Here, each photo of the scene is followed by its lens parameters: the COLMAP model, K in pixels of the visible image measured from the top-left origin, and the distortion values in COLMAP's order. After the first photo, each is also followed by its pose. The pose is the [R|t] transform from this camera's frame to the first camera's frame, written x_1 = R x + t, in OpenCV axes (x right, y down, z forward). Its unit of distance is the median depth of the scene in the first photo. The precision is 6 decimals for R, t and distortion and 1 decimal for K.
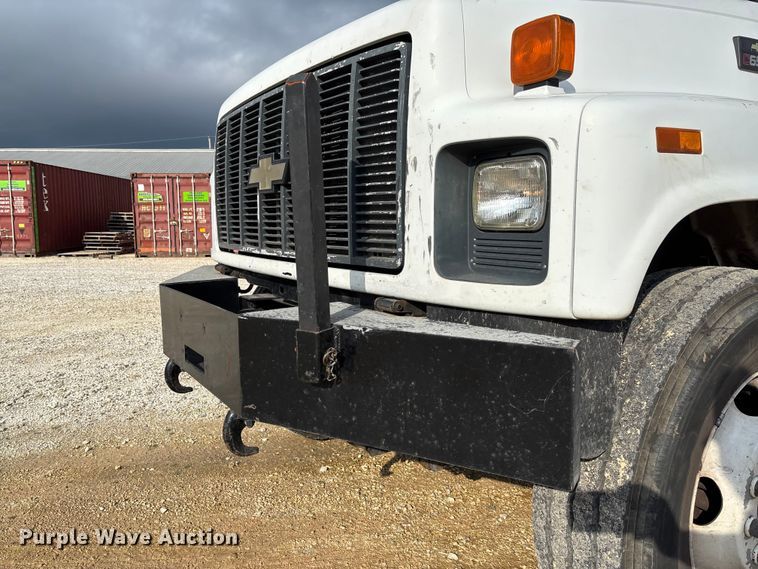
lens RADIAL K [[573.3, 0, 381.6], [0, 573.3, 286.8], [0, 0, 1]] dist [0.078806, -0.104403]
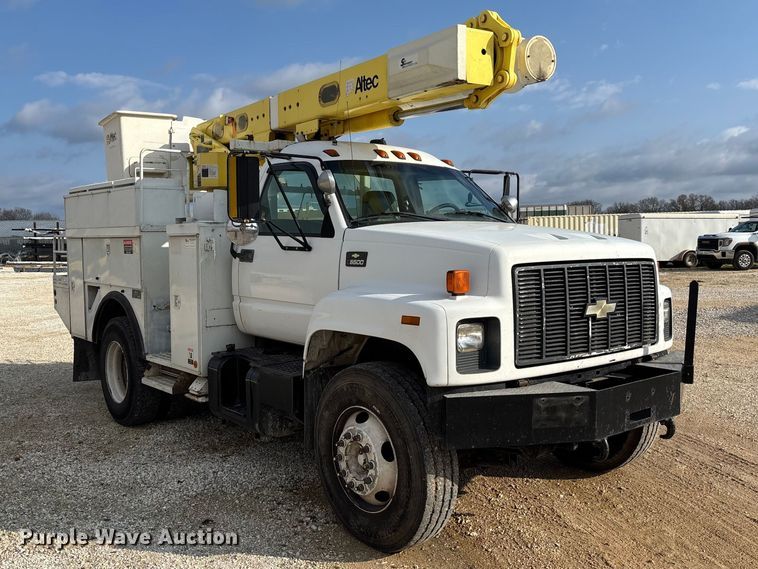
lens RADIAL K [[716.5, 0, 371.0], [0, 716.5, 283.6], [0, 0, 1]] dist [0.115692, -0.283632]
pose [[-0.140299, -0.049469, 0.988873, -2.793619], [0.113953, 0.991308, 0.065758, -0.606896], [-0.983530, 0.121911, -0.133442, 2.421548]]
